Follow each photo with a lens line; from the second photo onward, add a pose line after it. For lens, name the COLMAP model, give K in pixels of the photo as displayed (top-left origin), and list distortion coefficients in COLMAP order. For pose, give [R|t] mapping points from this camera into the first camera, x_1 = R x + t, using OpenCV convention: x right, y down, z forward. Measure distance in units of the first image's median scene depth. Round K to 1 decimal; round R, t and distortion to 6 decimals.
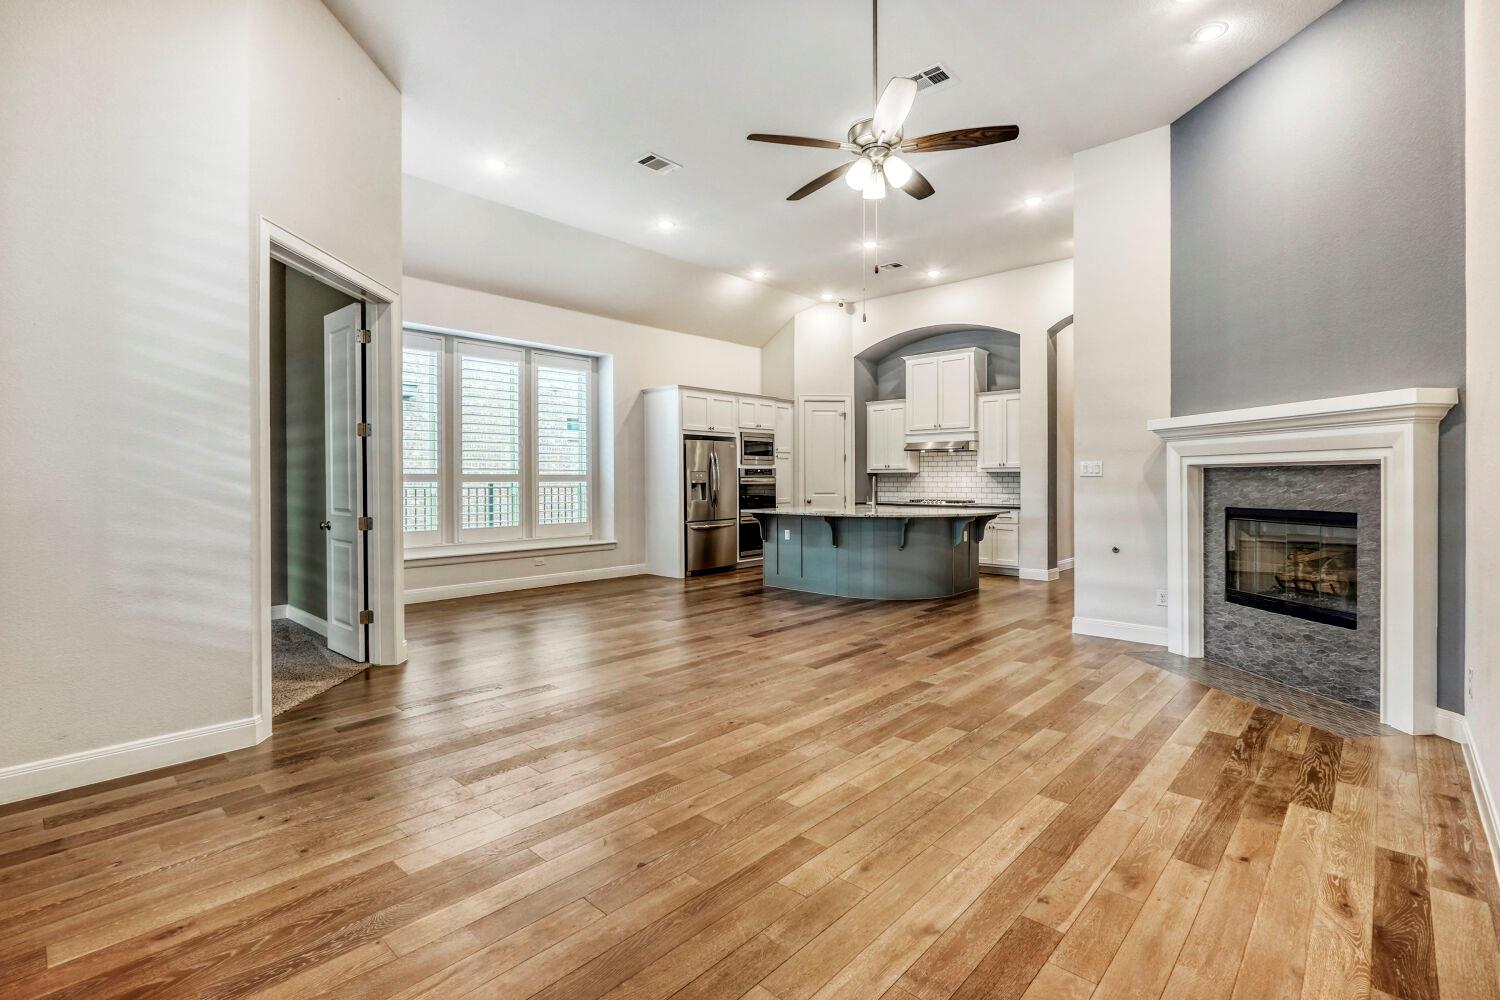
lens RADIAL K [[694.4, 0, 755.5], [0, 694.4, 486.1], [0, 0, 1]] dist [-0.034810, -0.000126]
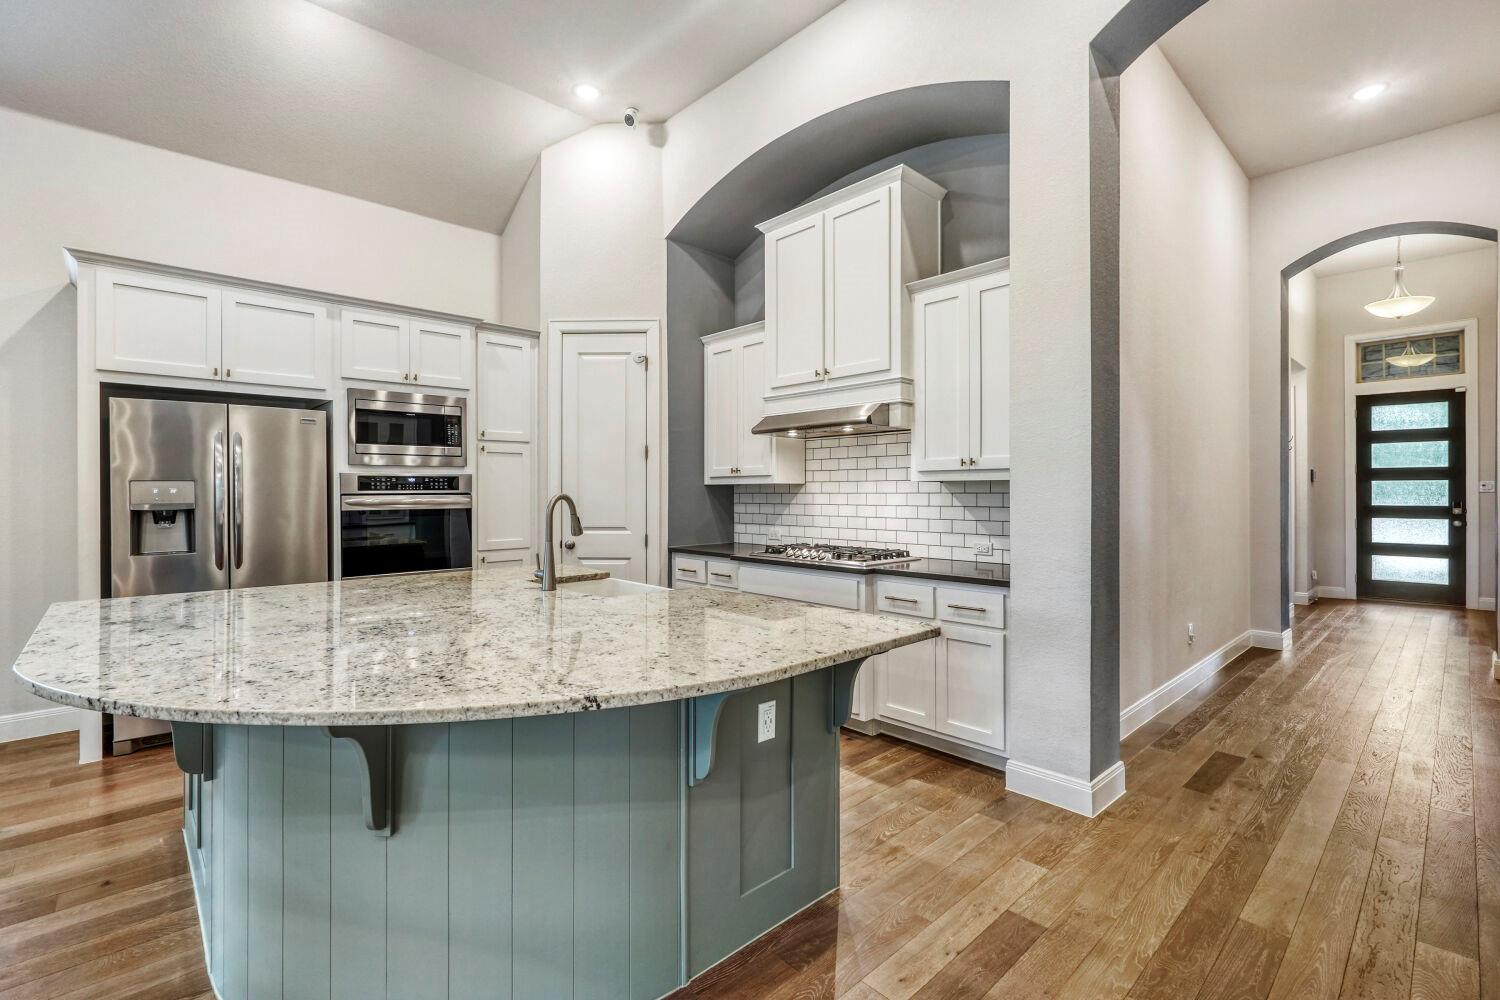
lens RADIAL K [[679.7, 0, 758.5], [0, 679.7, 495.4], [0, 0, 1]] dist [0.000792, 0.000060]
pose [[0.997677, 0.000175, -0.068115, 0.263348], [-0.000581, 0.999982, -0.005941, -0.010214], [0.068113, 0.005967, 0.997660, 0.610858]]
